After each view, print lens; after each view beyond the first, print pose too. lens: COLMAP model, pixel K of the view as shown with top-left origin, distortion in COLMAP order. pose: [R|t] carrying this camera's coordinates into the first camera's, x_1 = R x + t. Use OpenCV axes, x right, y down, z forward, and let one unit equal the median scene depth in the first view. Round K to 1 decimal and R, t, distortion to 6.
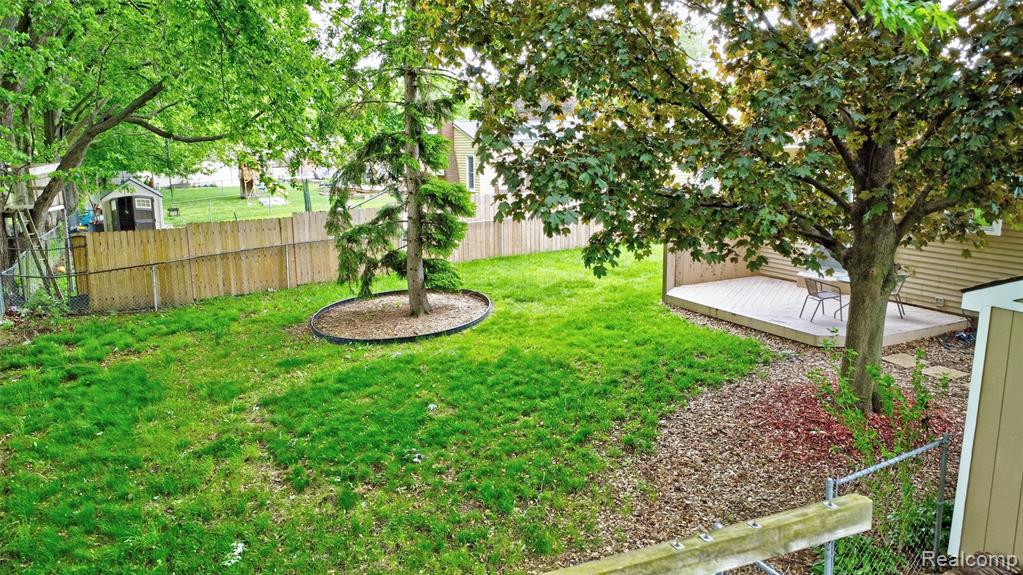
lens RADIAL K [[731.5, 0, 510.0], [0, 731.5, 288.8], [0, 0, 1]] dist [-0.035587, -0.000391]
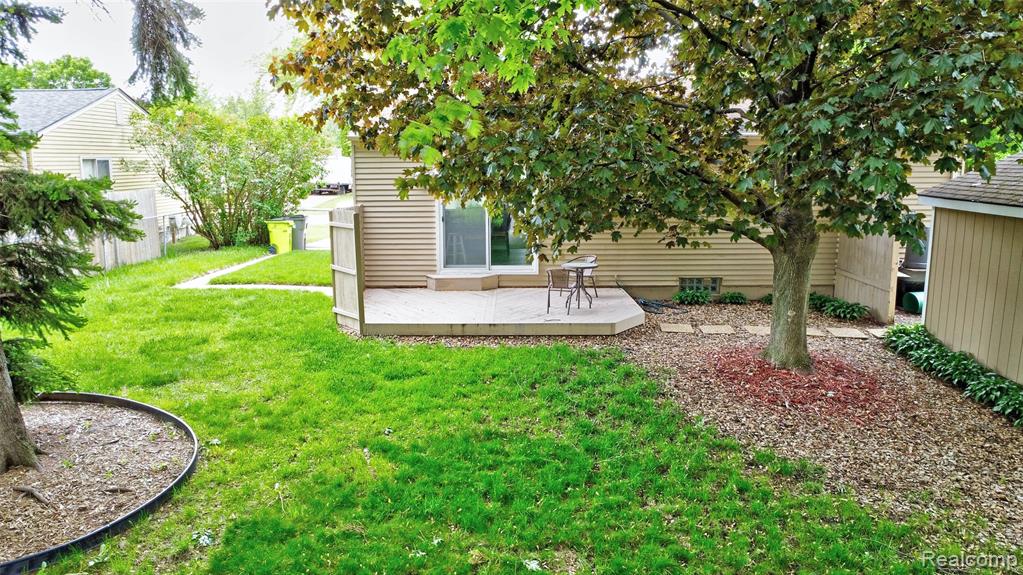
lens RADIAL K [[731.5, 0, 511.3], [0, 731.5, 287.5], [0, 0, 1]] dist [-0.035587, -0.000391]
pose [[0.447389, -0.144516, 0.882586, -0.484791], [0.160213, 0.983845, 0.079883, -0.081623], [-0.879872, 0.105663, 0.463314, 0.612844]]
